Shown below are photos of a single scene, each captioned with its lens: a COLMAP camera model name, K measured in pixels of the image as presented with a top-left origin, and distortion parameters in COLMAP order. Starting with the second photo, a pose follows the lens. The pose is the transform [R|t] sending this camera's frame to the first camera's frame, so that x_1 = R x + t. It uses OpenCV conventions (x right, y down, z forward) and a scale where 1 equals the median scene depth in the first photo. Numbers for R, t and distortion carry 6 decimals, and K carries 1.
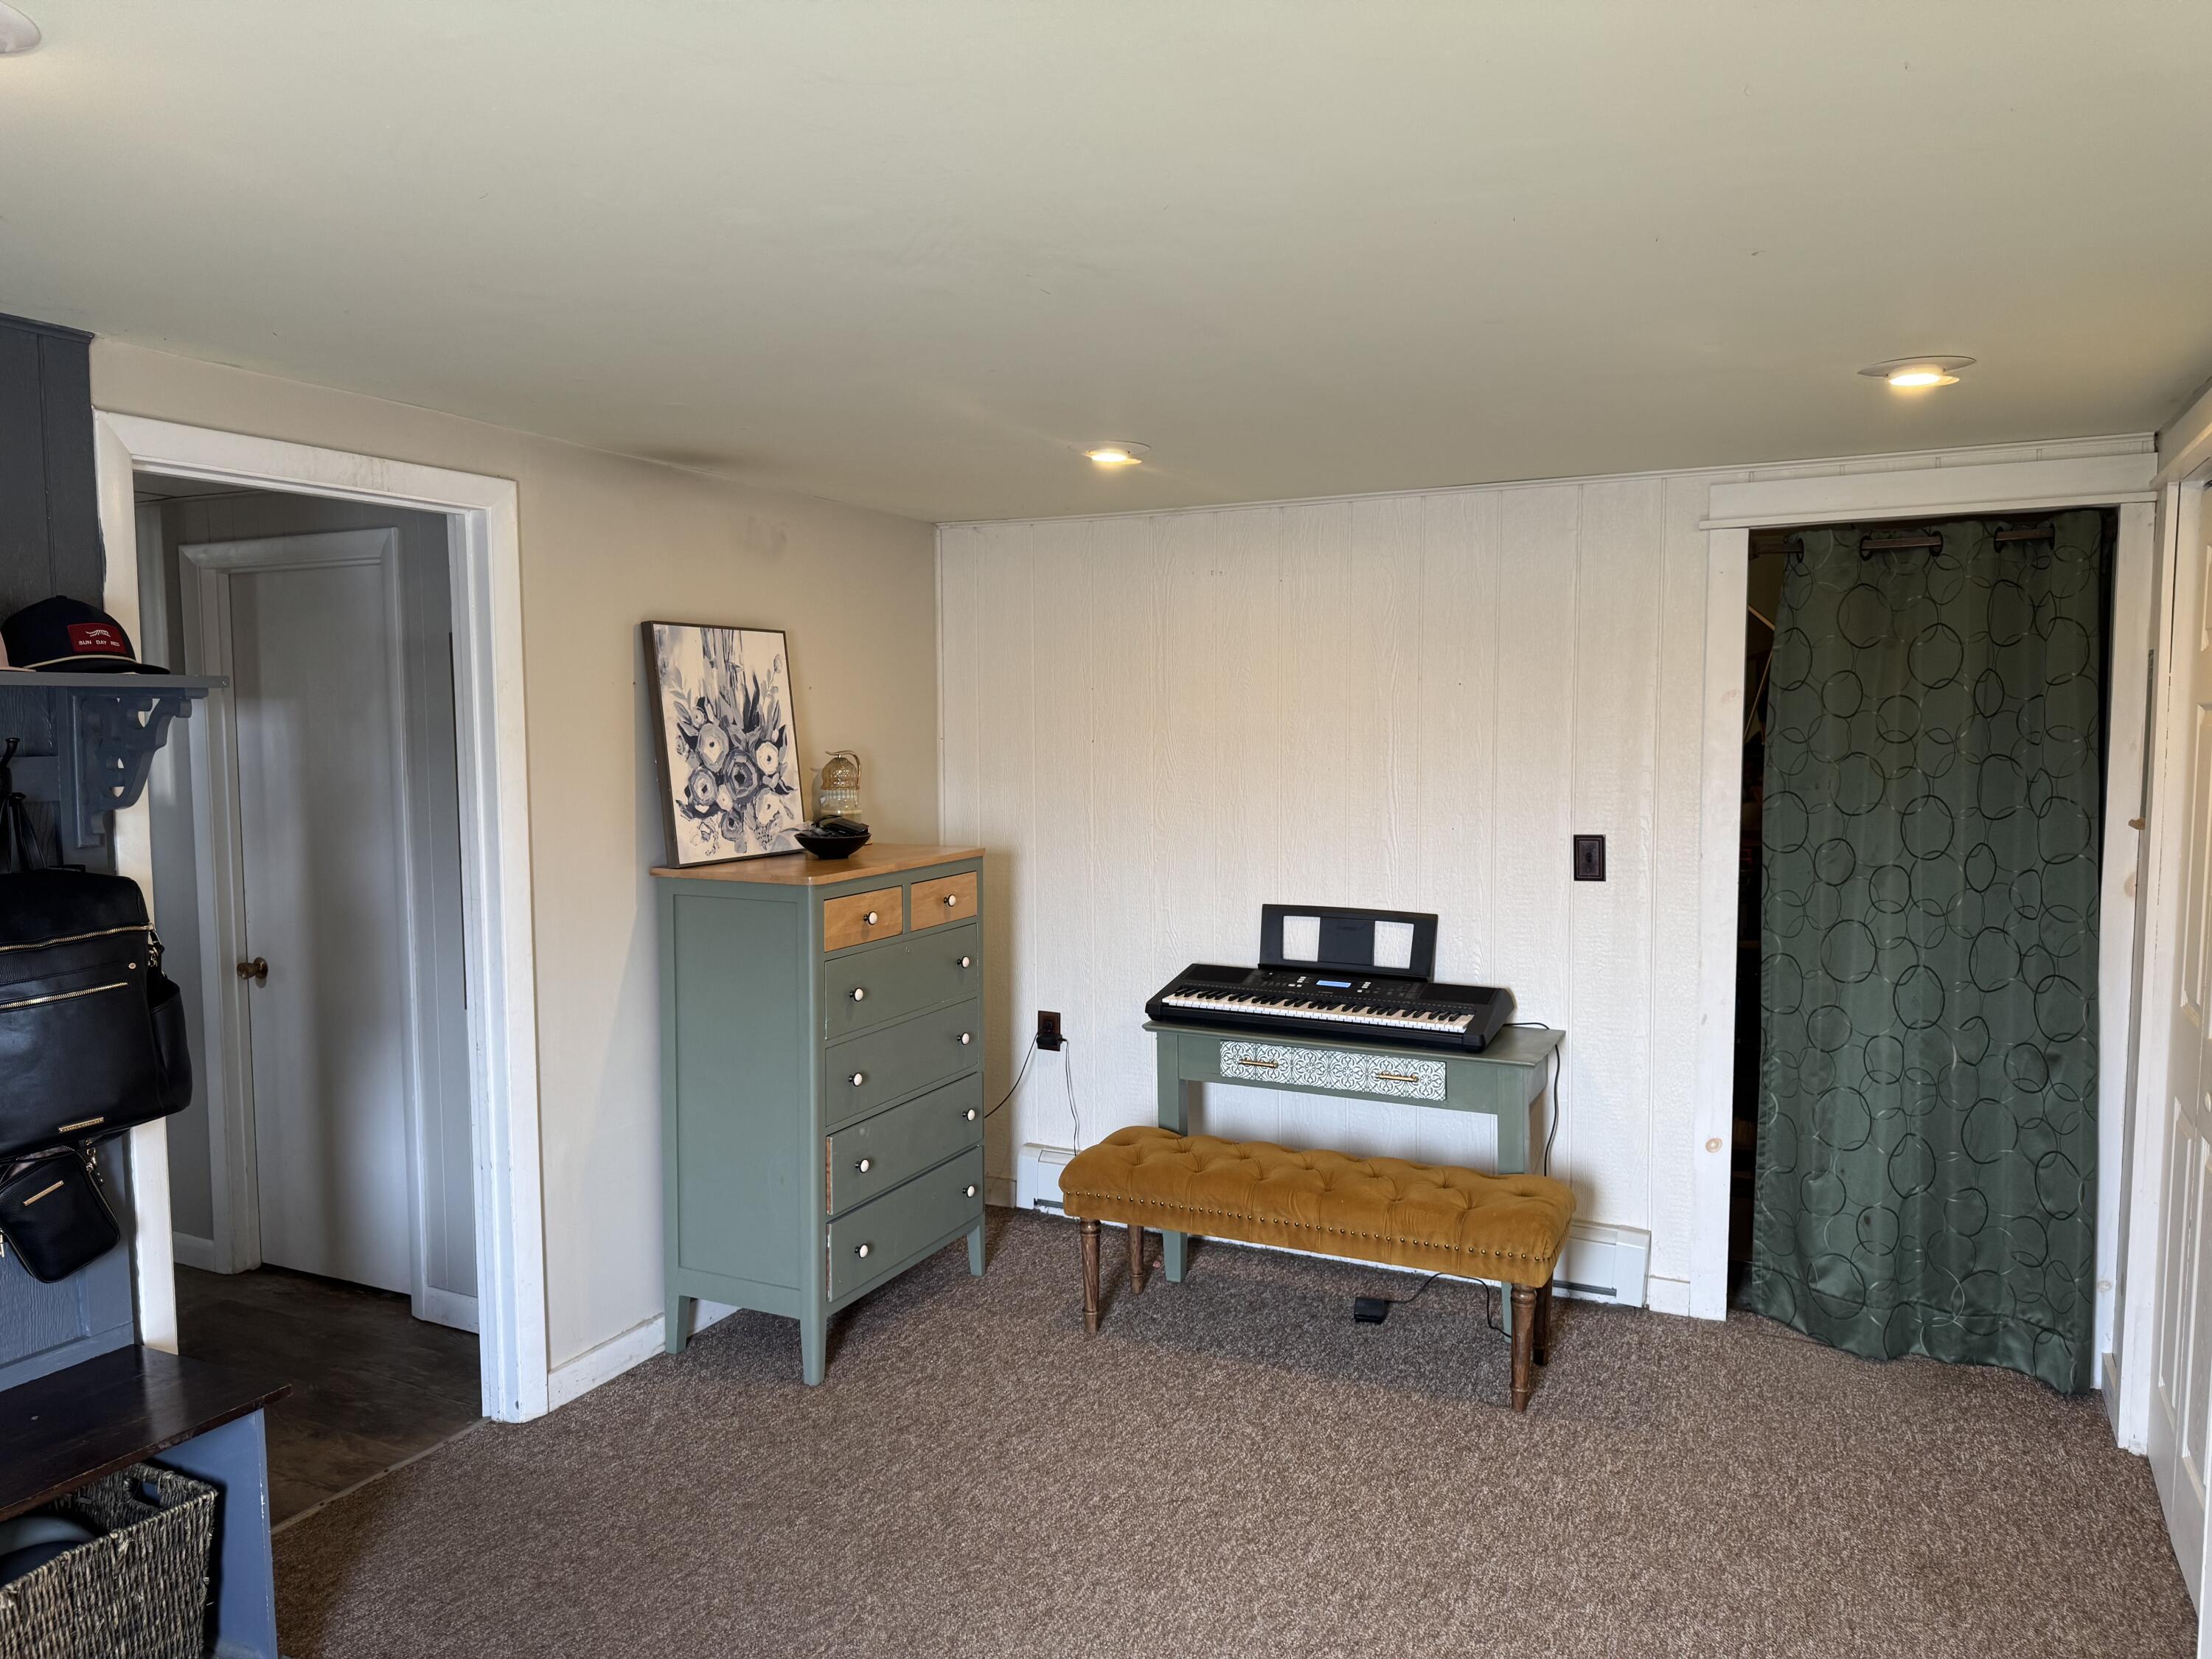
lens RADIAL K [[1545.9, 0, 1105.2], [0, 1545.9, 840.0], [0, 0, 1]] dist [0.075937, -0.098901]
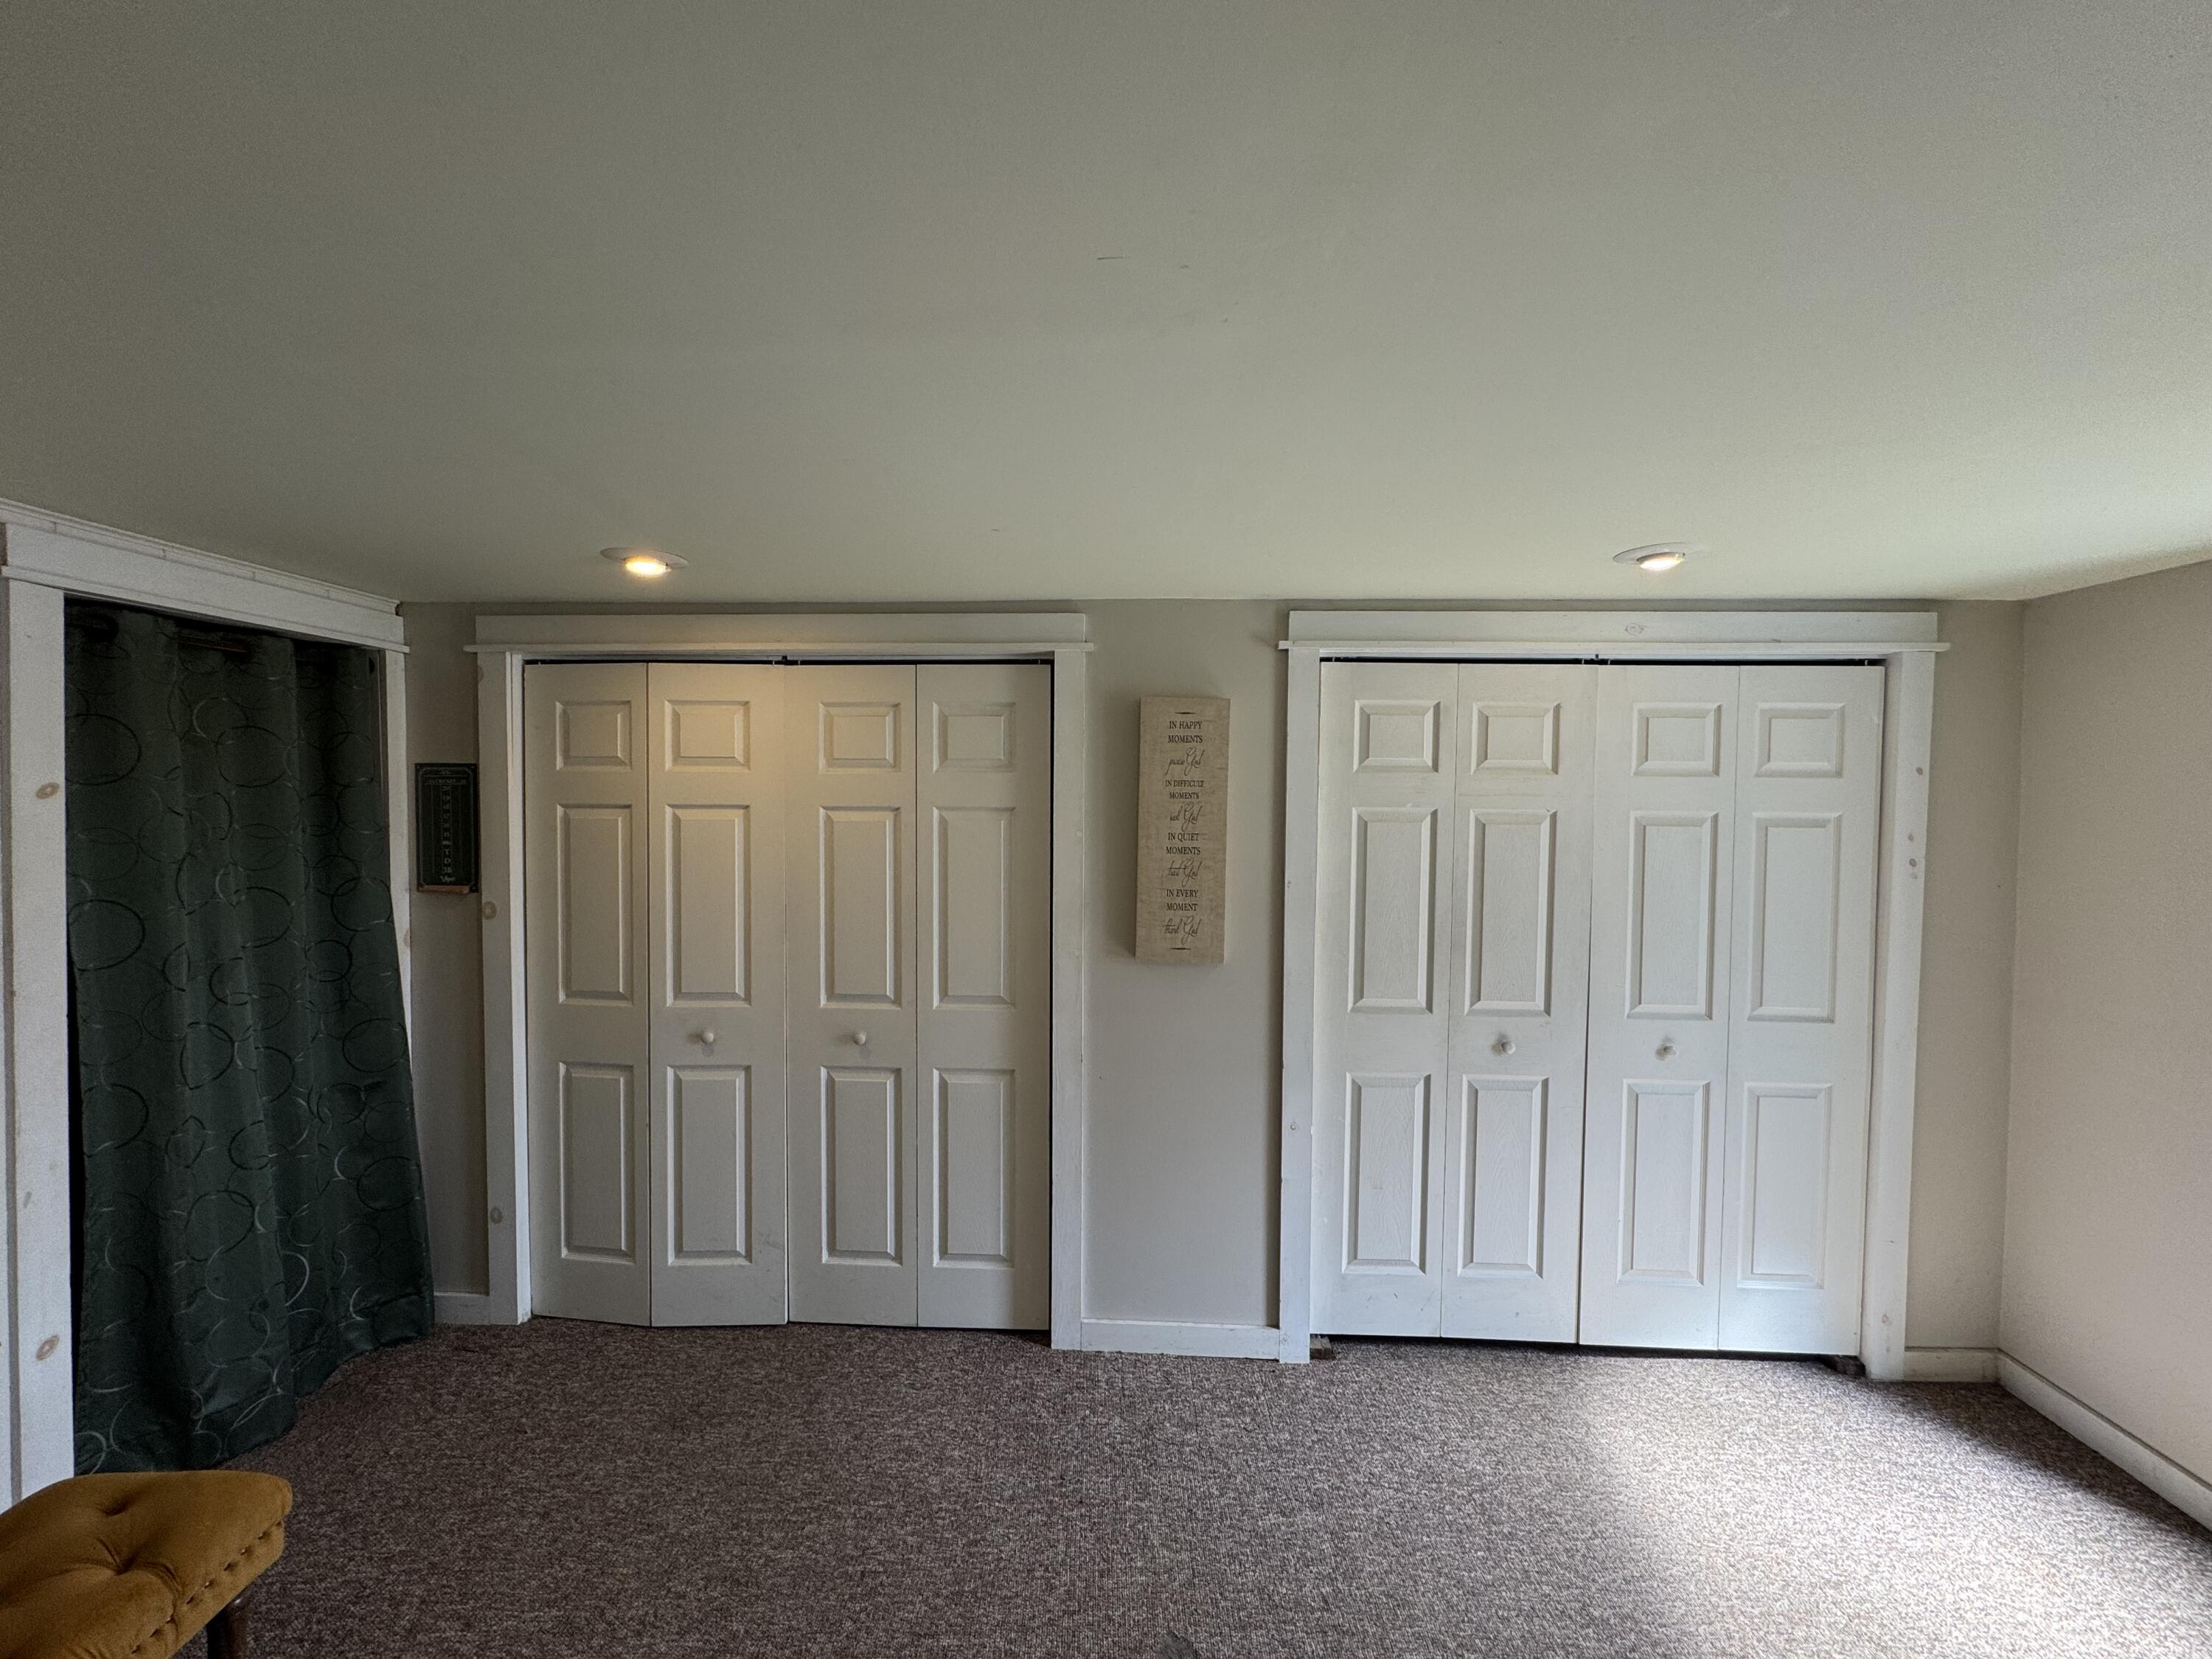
lens RADIAL K [[882.9, 0, 1097.6], [0, 882.9, 821.3], [0, 0, 1]] dist [-0.002123, 0.000467]
pose [[-0.425920, -0.020618, 0.904526, -0.253227], [0.060467, 0.996856, 0.051195, -0.067571], [-0.902738, 0.076499, -0.423334, 0.712958]]
